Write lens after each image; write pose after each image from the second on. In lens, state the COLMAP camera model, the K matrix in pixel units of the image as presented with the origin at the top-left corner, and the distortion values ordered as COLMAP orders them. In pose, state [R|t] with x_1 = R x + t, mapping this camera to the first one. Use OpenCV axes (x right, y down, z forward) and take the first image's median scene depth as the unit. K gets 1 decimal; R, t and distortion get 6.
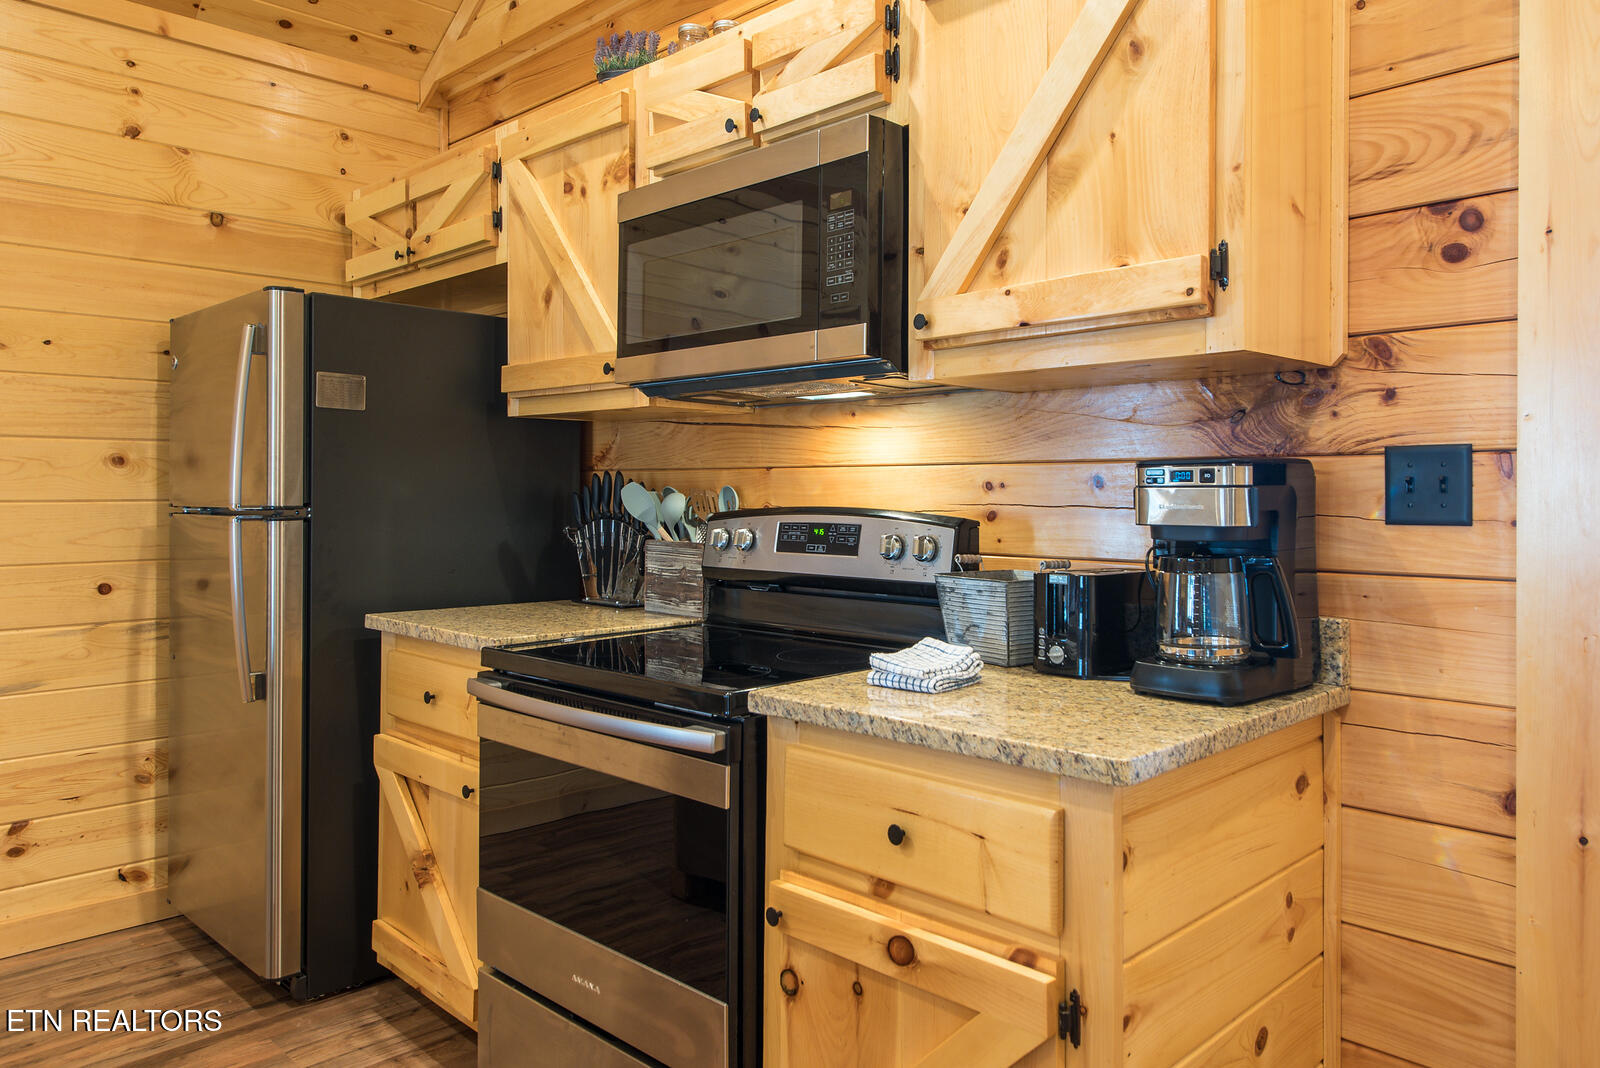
lens RADIAL K [[1132.4, 0, 800.6], [0, 1132.4, 493.9], [0, 0, 1]] dist [0.005775, -0.001371]
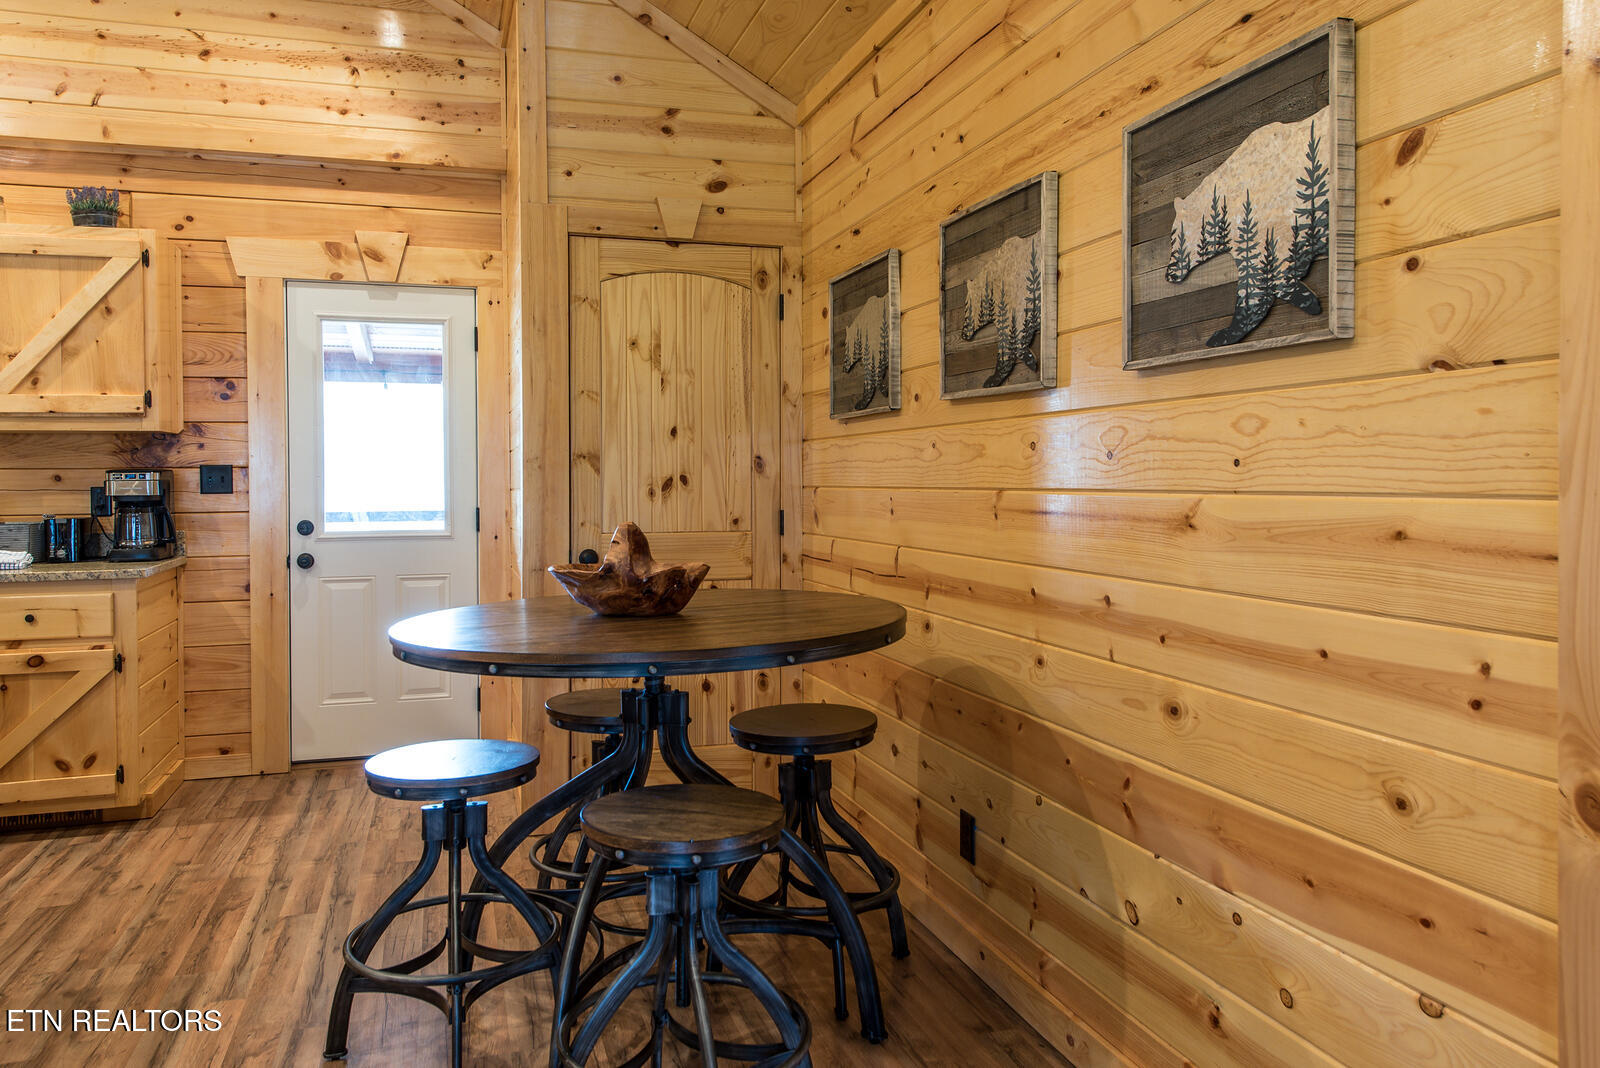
lens RADIAL K [[1173.1, 0, 799.5], [0, 1173.1, 497.7], [0, 0, 1]] dist [0.093031, -0.000713]
pose [[0.469667, -0.018977, 0.882639, -1.347950], [0.009819, 0.999819, 0.016272, 0.003322], [-0.882789, 0.001024, 0.469769, -1.611276]]
